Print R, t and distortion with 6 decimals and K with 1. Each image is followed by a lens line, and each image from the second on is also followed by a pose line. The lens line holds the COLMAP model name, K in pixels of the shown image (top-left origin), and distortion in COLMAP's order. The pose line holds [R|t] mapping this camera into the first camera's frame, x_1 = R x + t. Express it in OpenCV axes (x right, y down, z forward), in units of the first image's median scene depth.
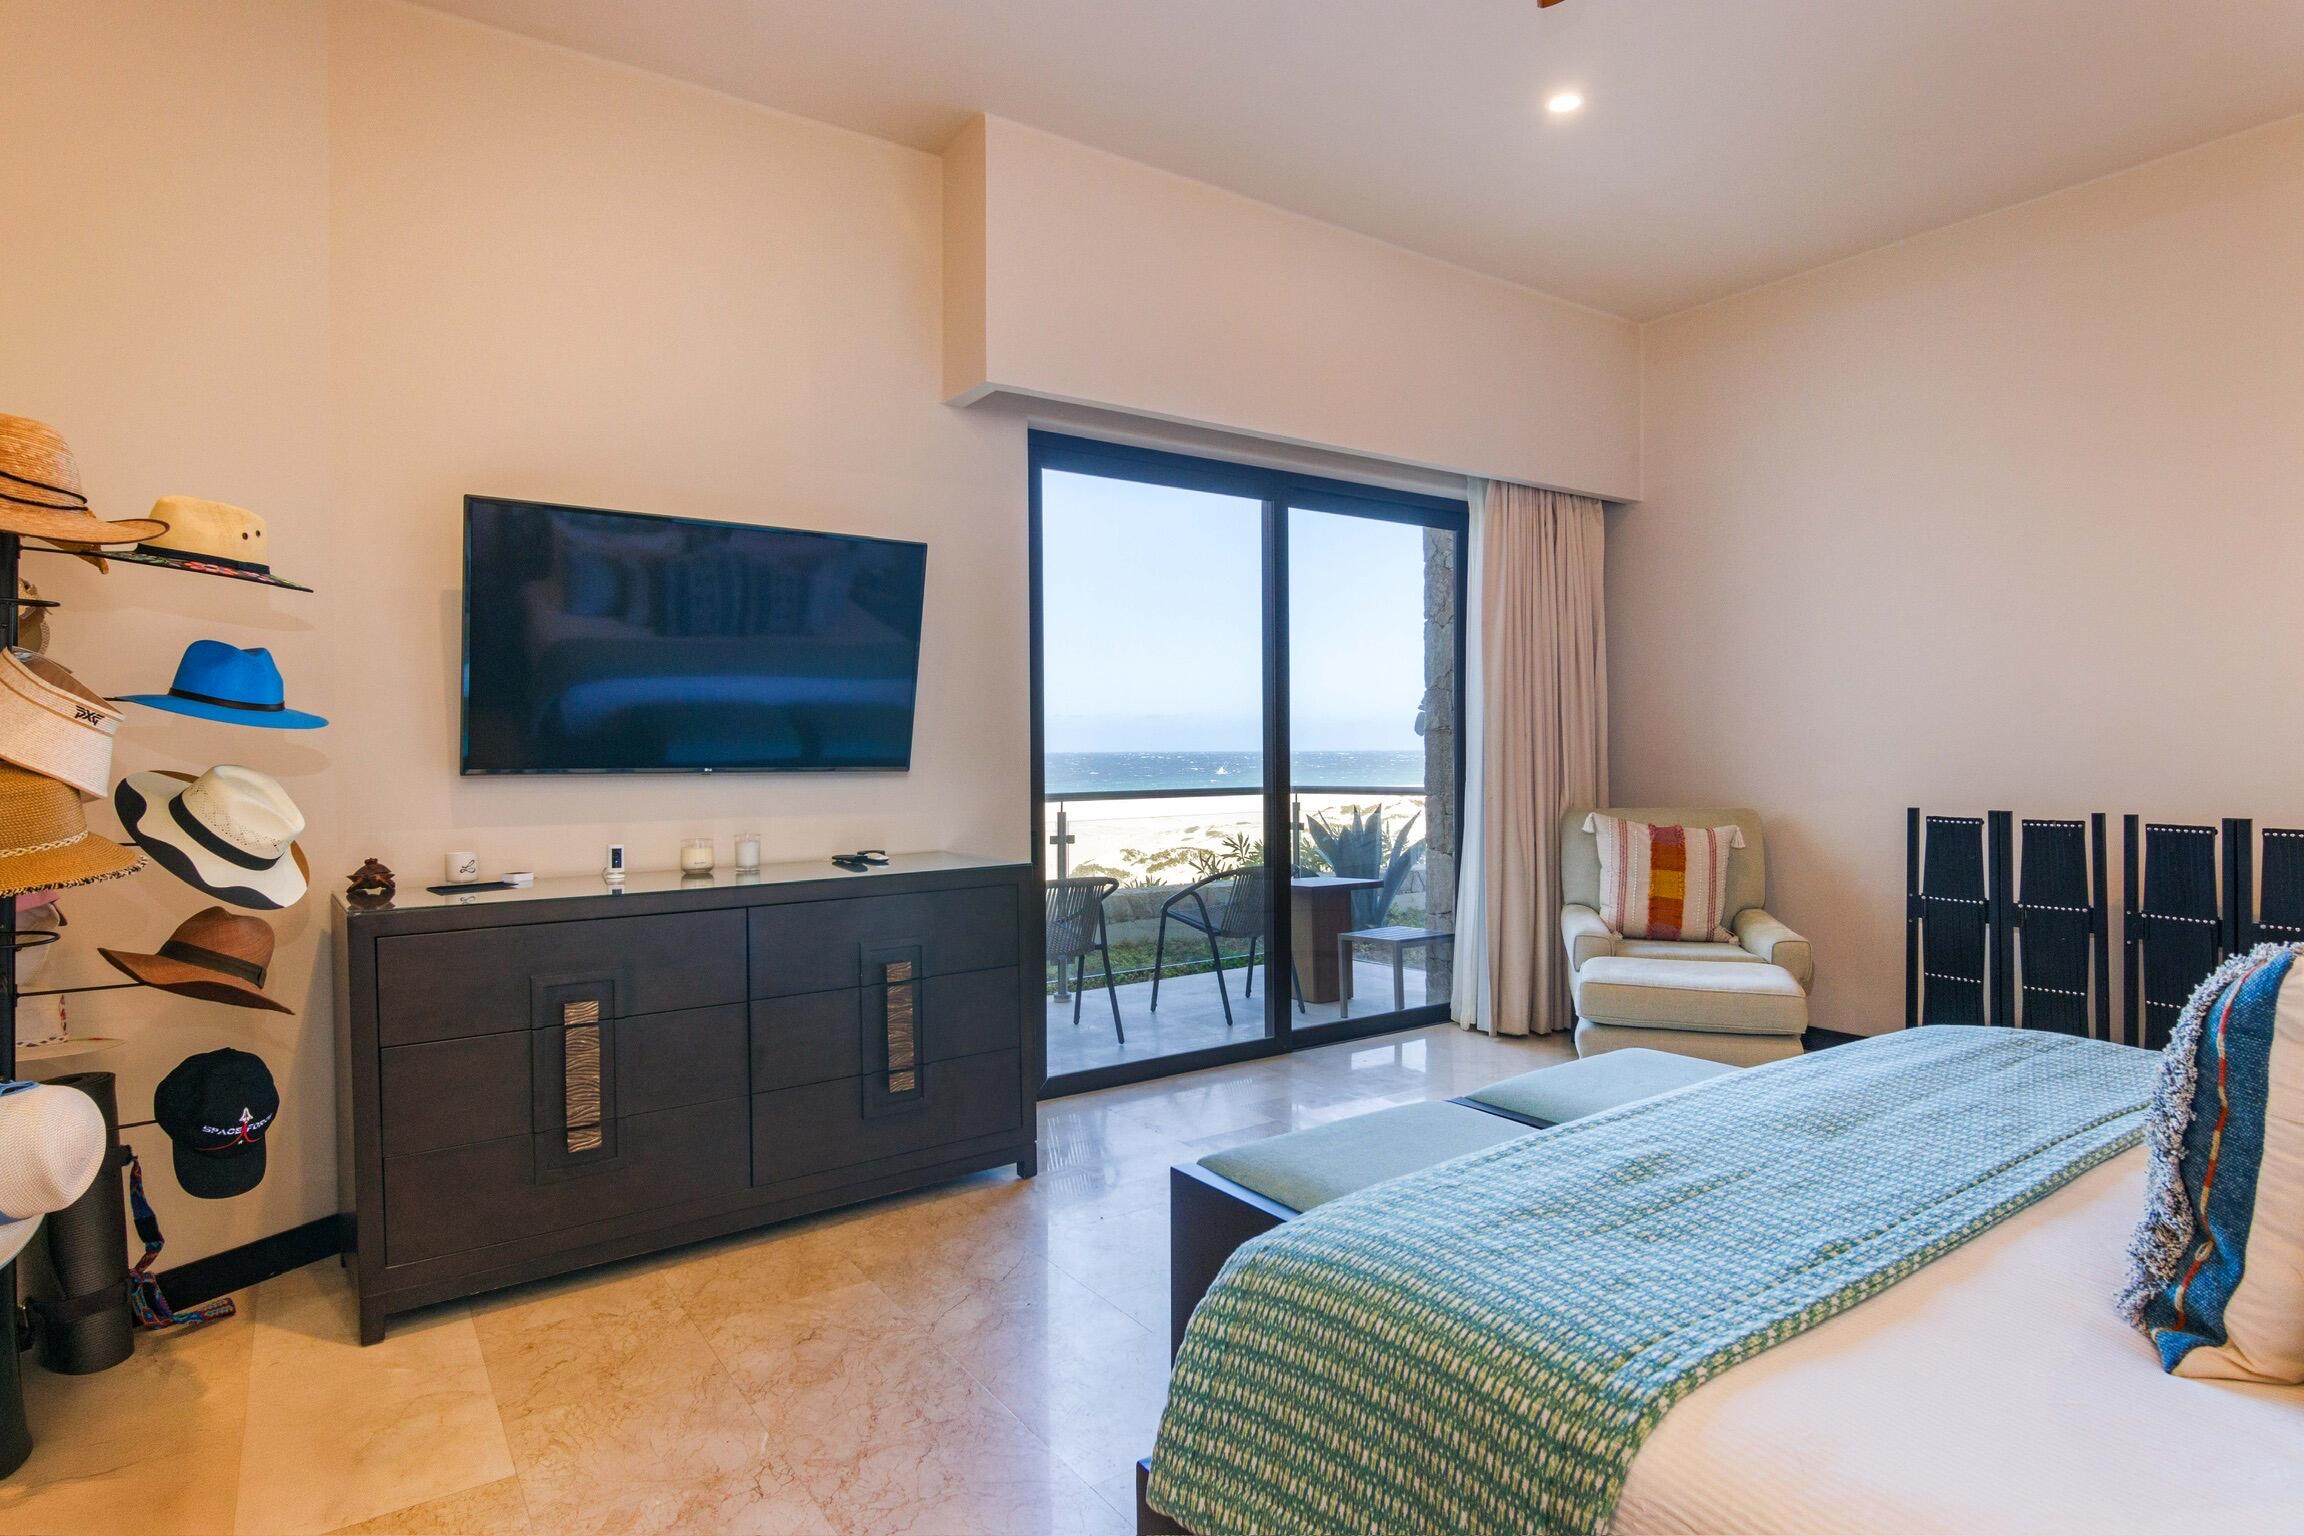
lens RADIAL K [[1236.9, 0, 1157.2], [0, 1236.9, 755.4], [0, 0, 1]] dist [0.002331, 0.000694]
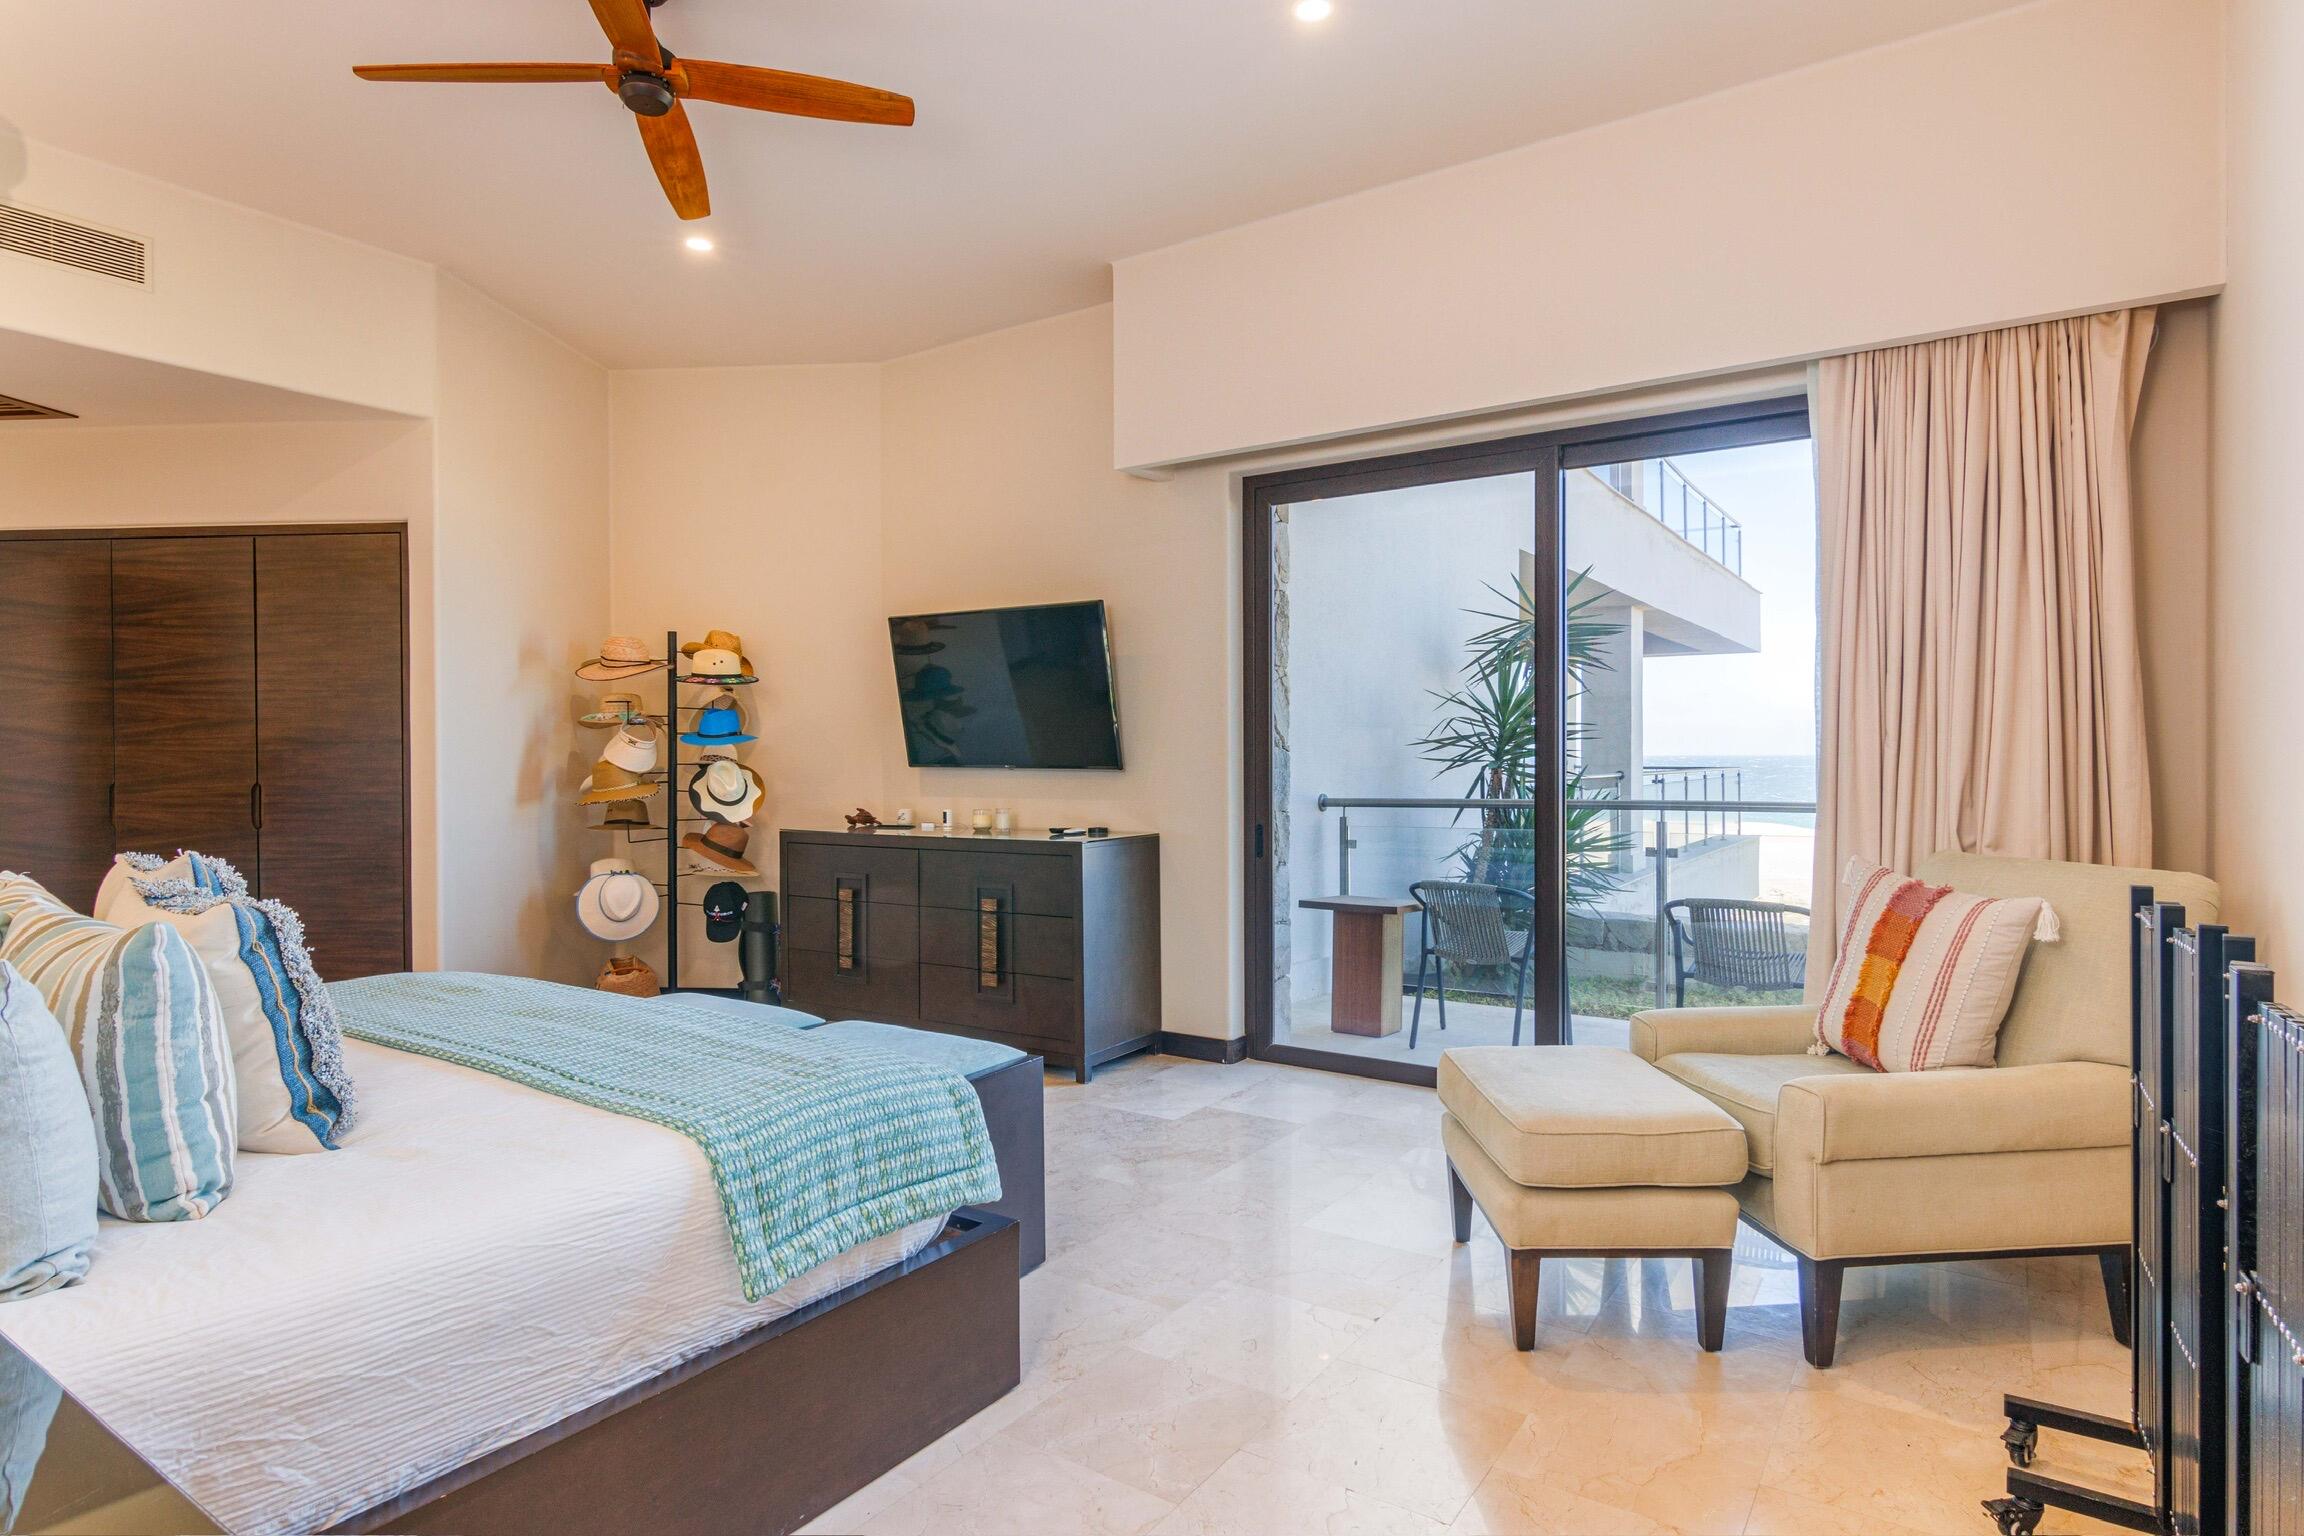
lens RADIAL K [[1251.0, 0, 1161.1], [0, 1251.0, 756.2], [0, 0, 1]] dist [-0.005977, 0.000127]
pose [[0.340402, 0.008659, -0.940240, 1.206557], [-0.003847, 0.999962, 0.007816, -0.013957], [0.940272, 0.000956, 0.340423, 0.655231]]
